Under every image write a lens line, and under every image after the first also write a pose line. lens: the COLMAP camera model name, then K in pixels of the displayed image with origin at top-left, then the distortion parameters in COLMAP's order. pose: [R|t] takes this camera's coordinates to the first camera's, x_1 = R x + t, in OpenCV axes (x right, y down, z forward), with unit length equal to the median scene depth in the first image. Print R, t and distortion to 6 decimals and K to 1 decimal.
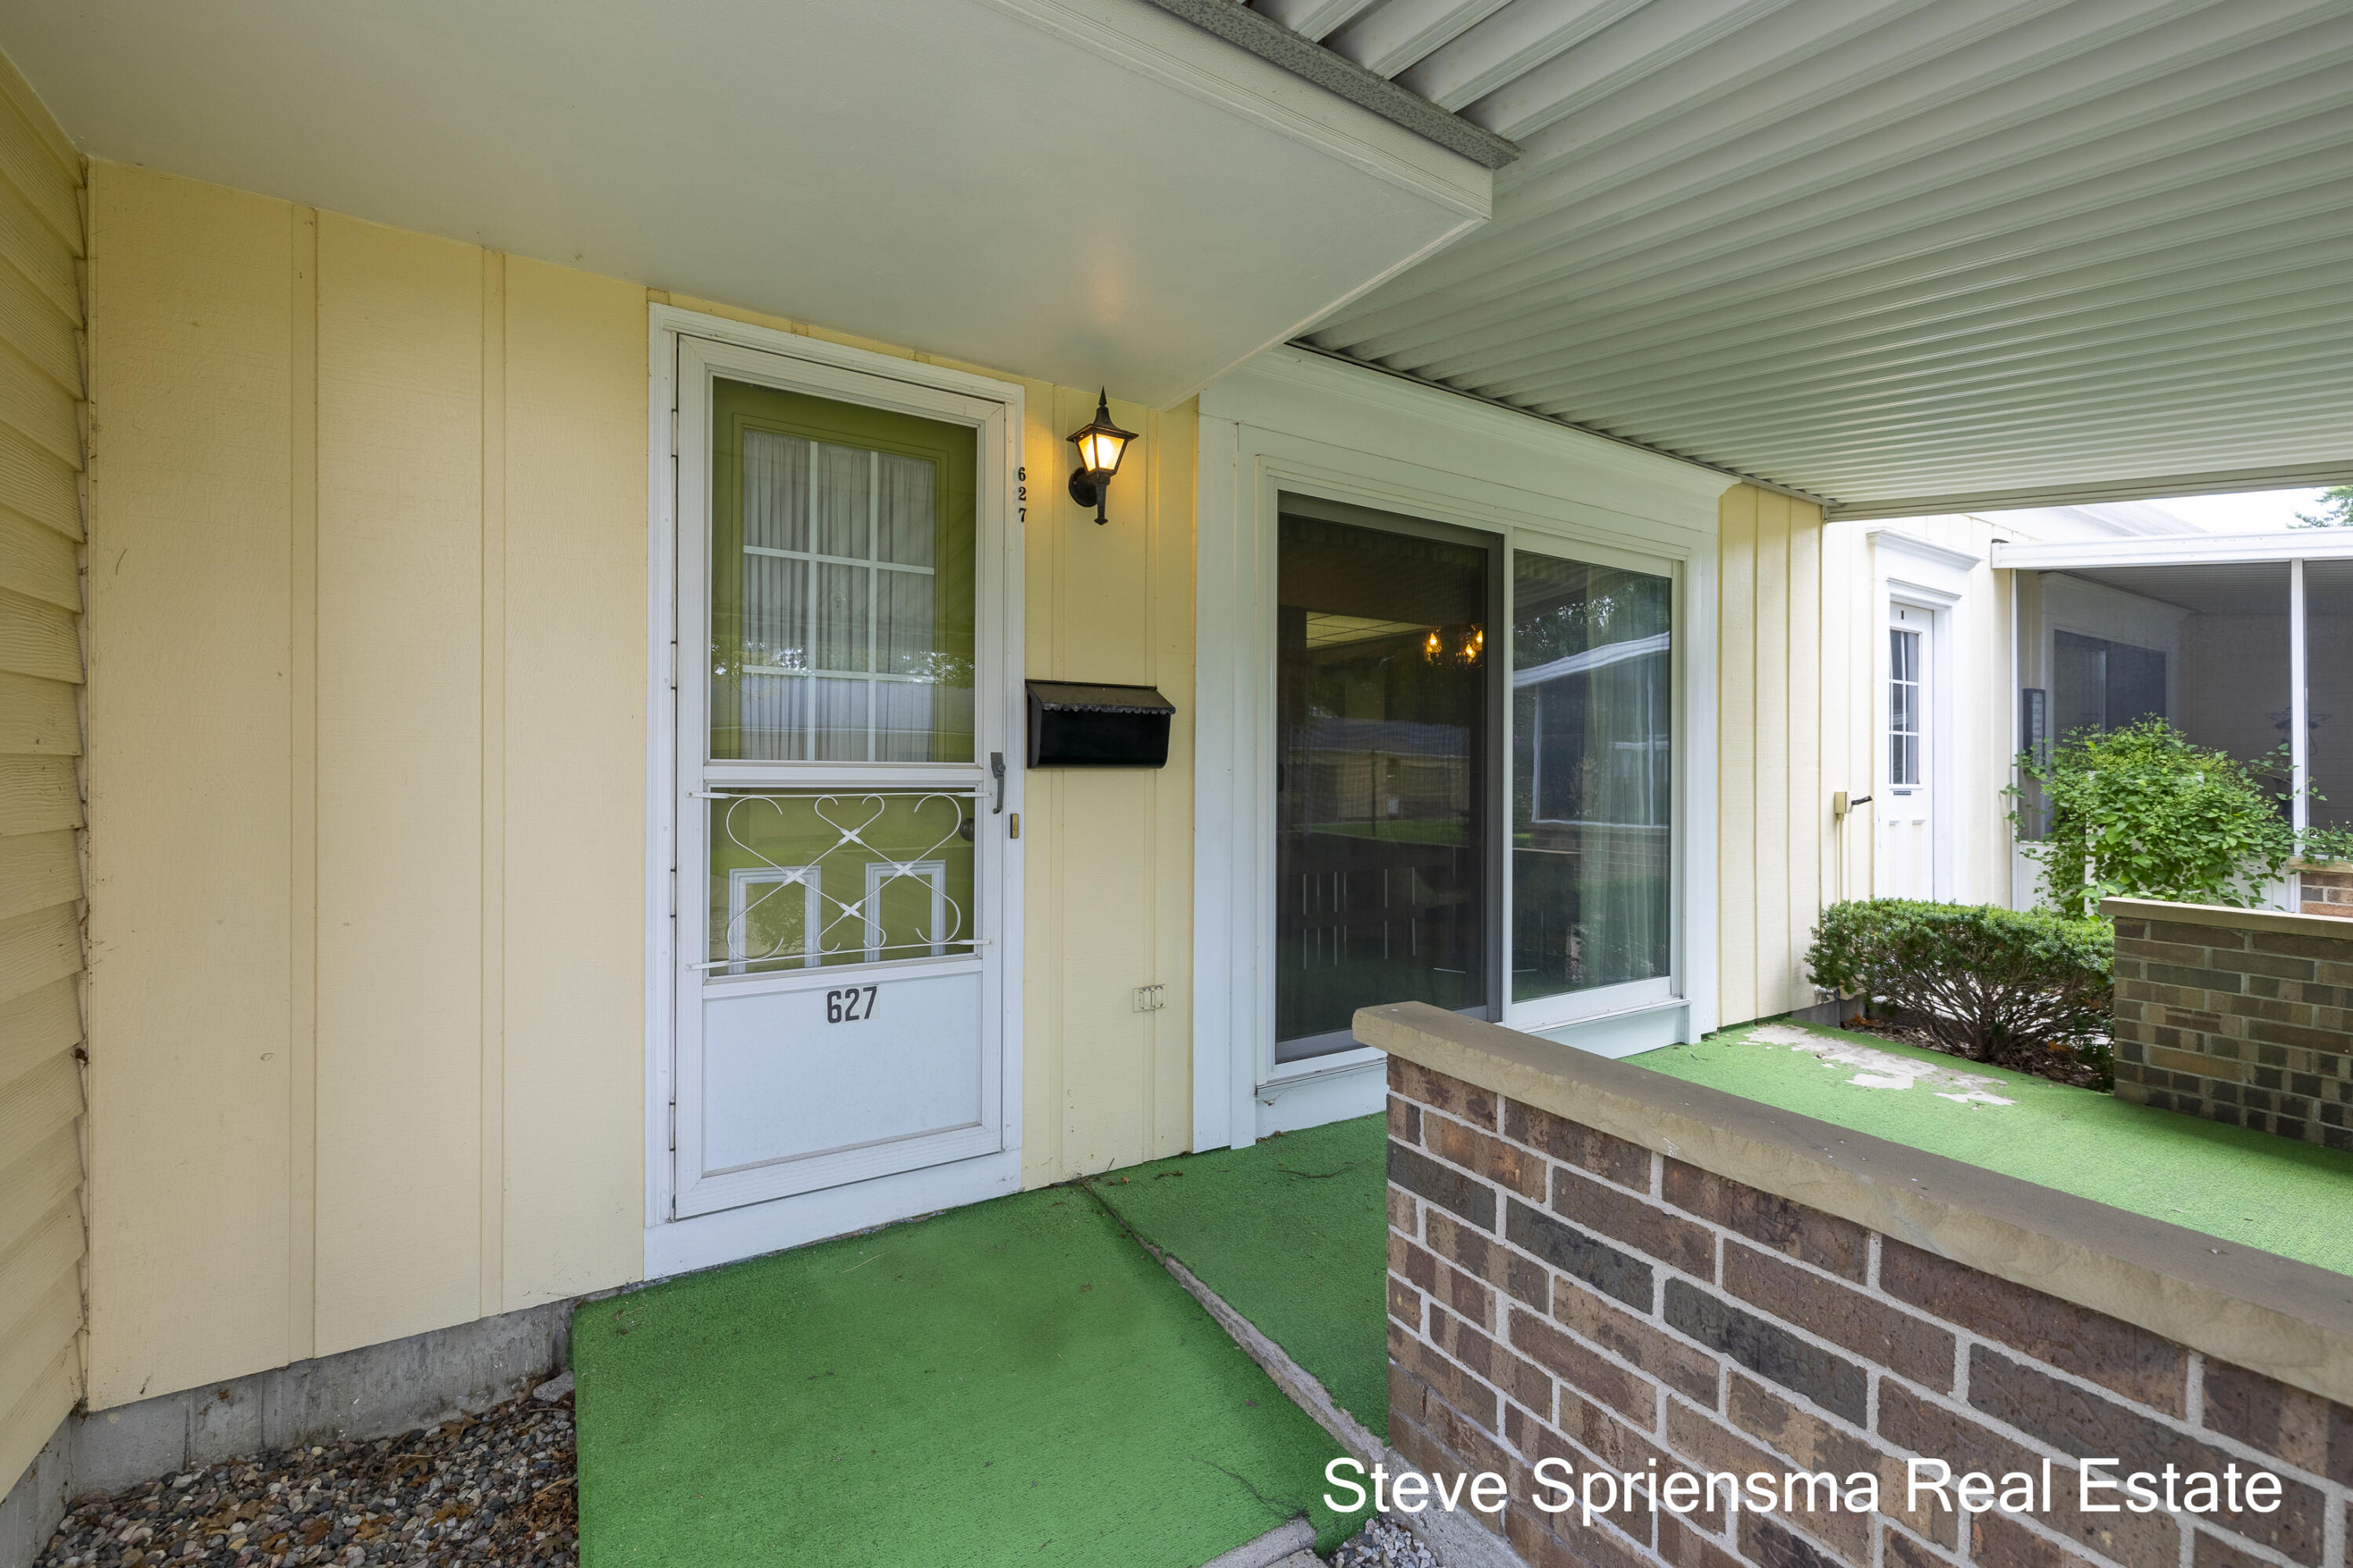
lens RADIAL K [[991.7, 0, 1179.6], [0, 991.7, 782.0], [0, 0, 1]] dist [0.002622, -0.000139]
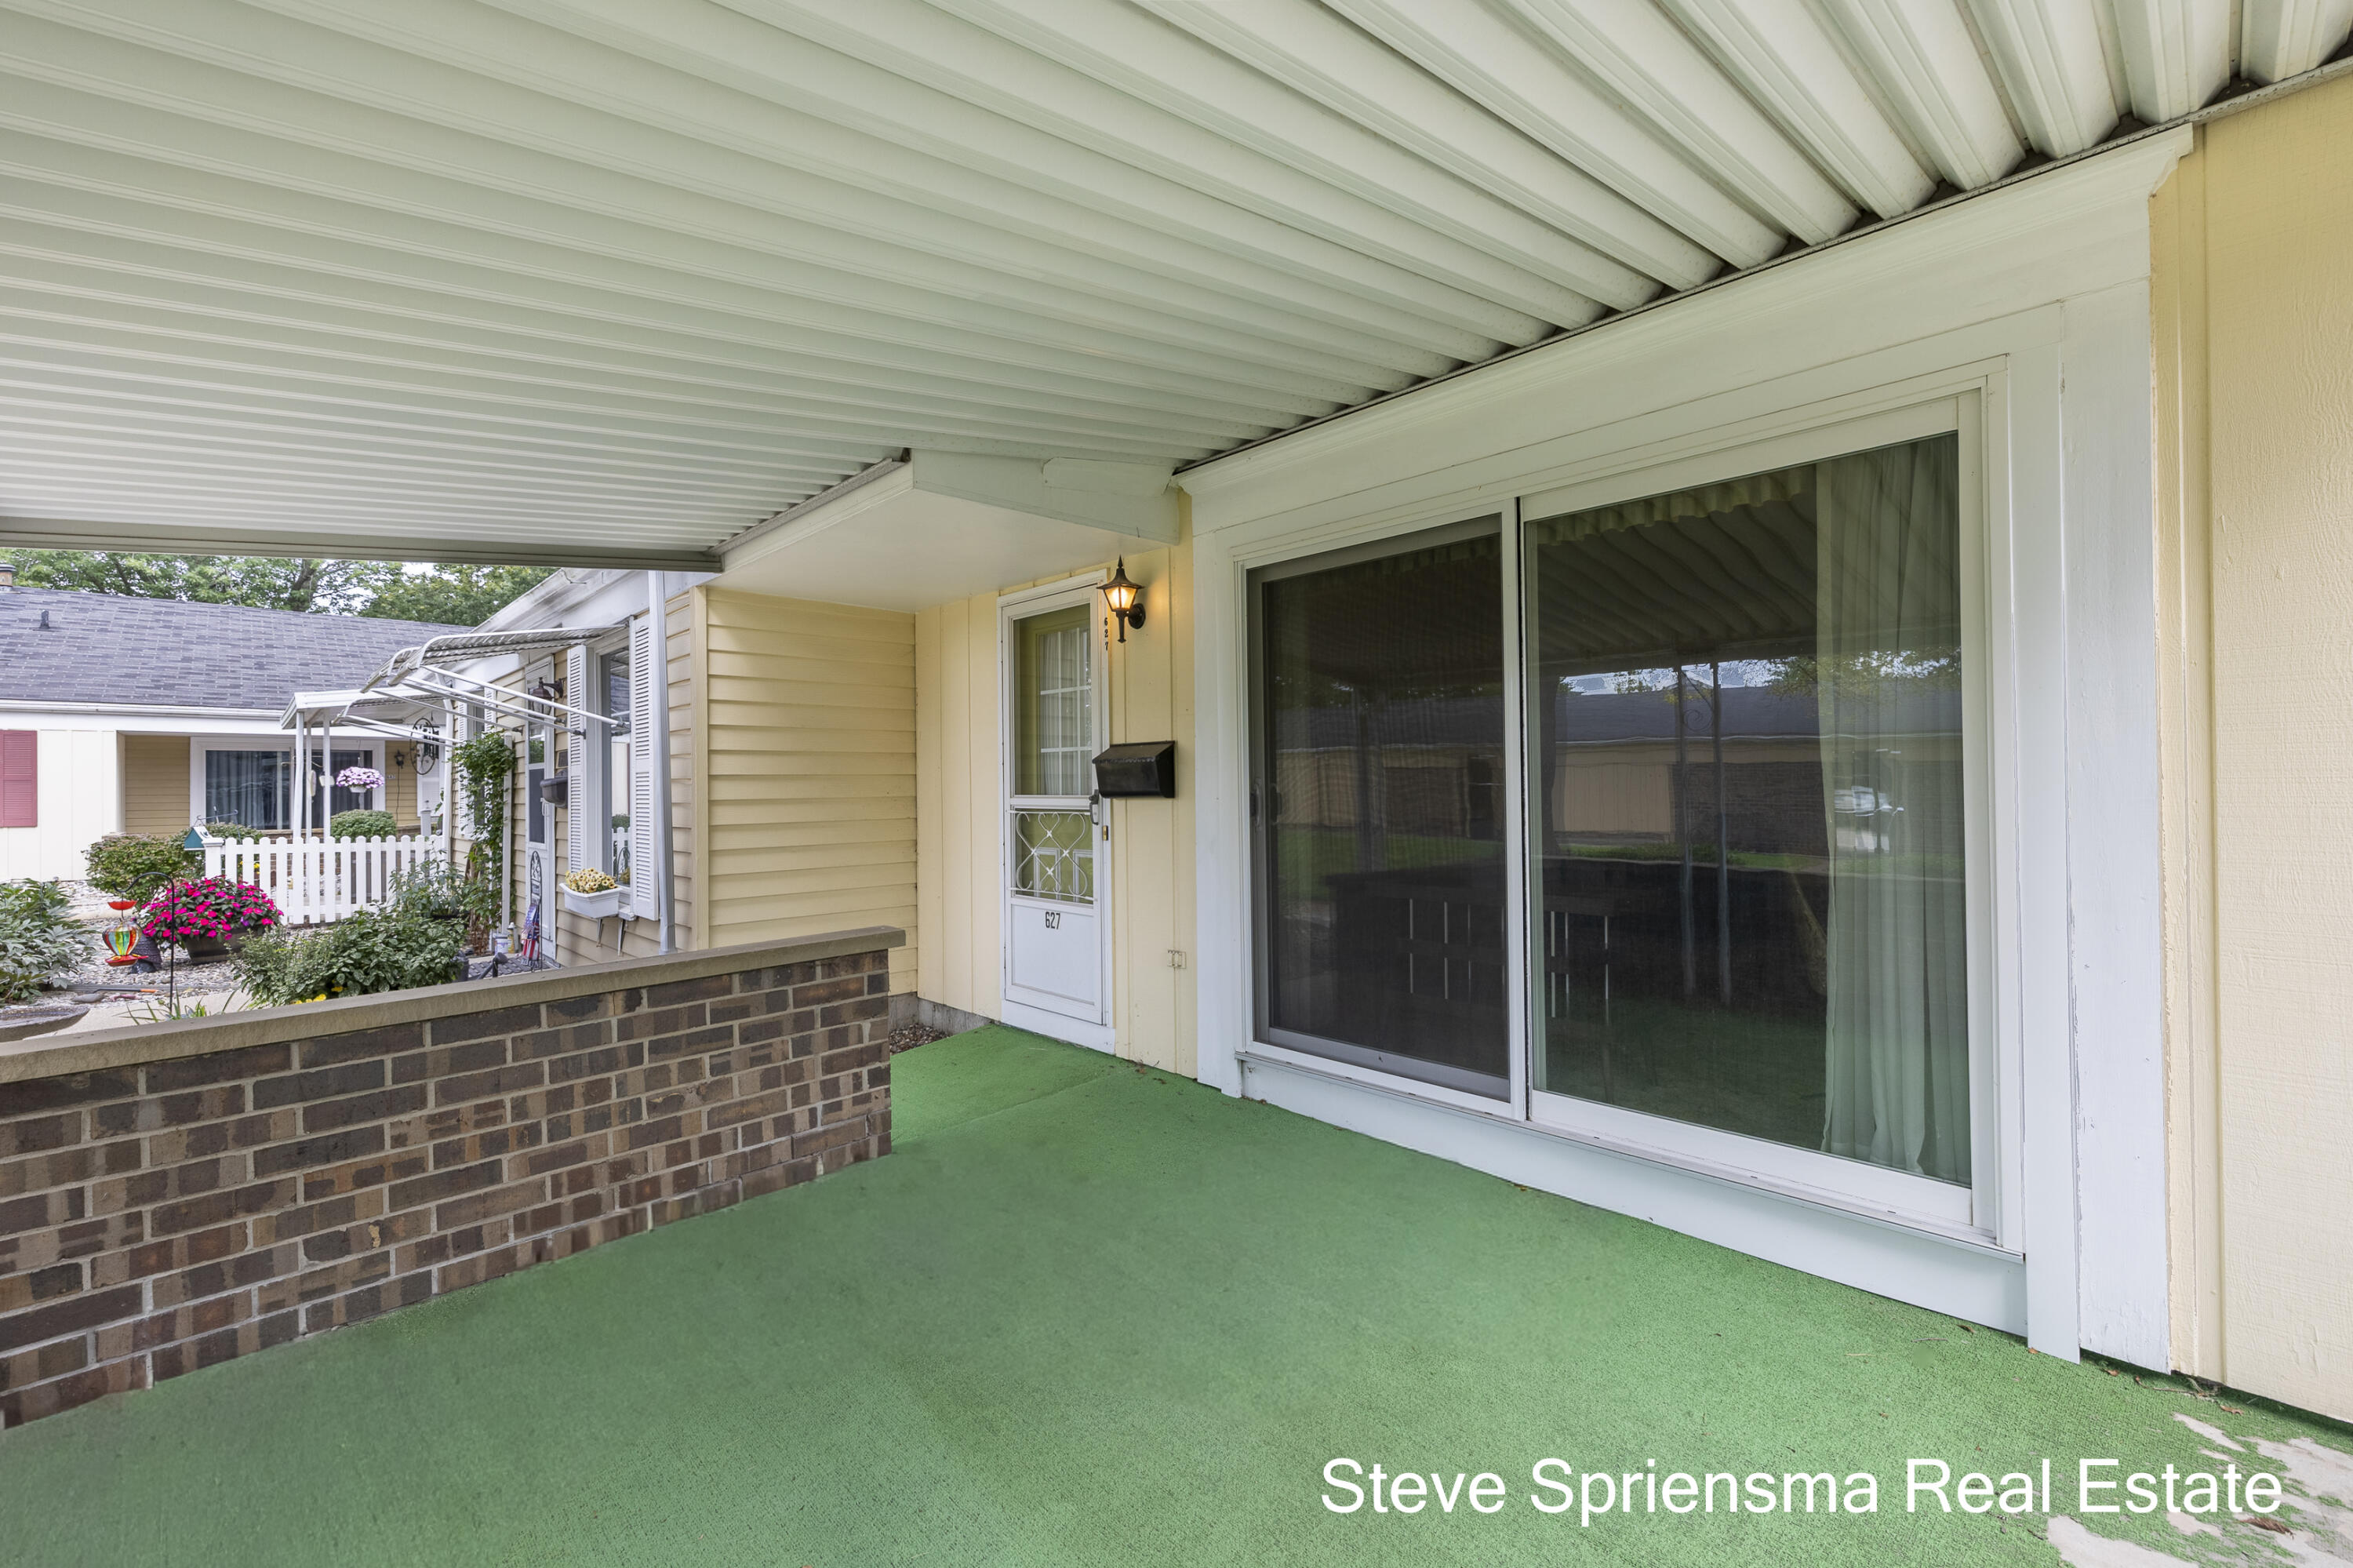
lens RADIAL K [[991.7, 0, 1179.6], [0, 991.7, 782.0], [0, 0, 1]] dist [0.002622, -0.000139]
pose [[0.197494, -0.007898, -0.980272, 1.486814], [0.008131, 0.999946, -0.006419, -0.030026], [0.980270, -0.006703, 0.197548, 0.785724]]
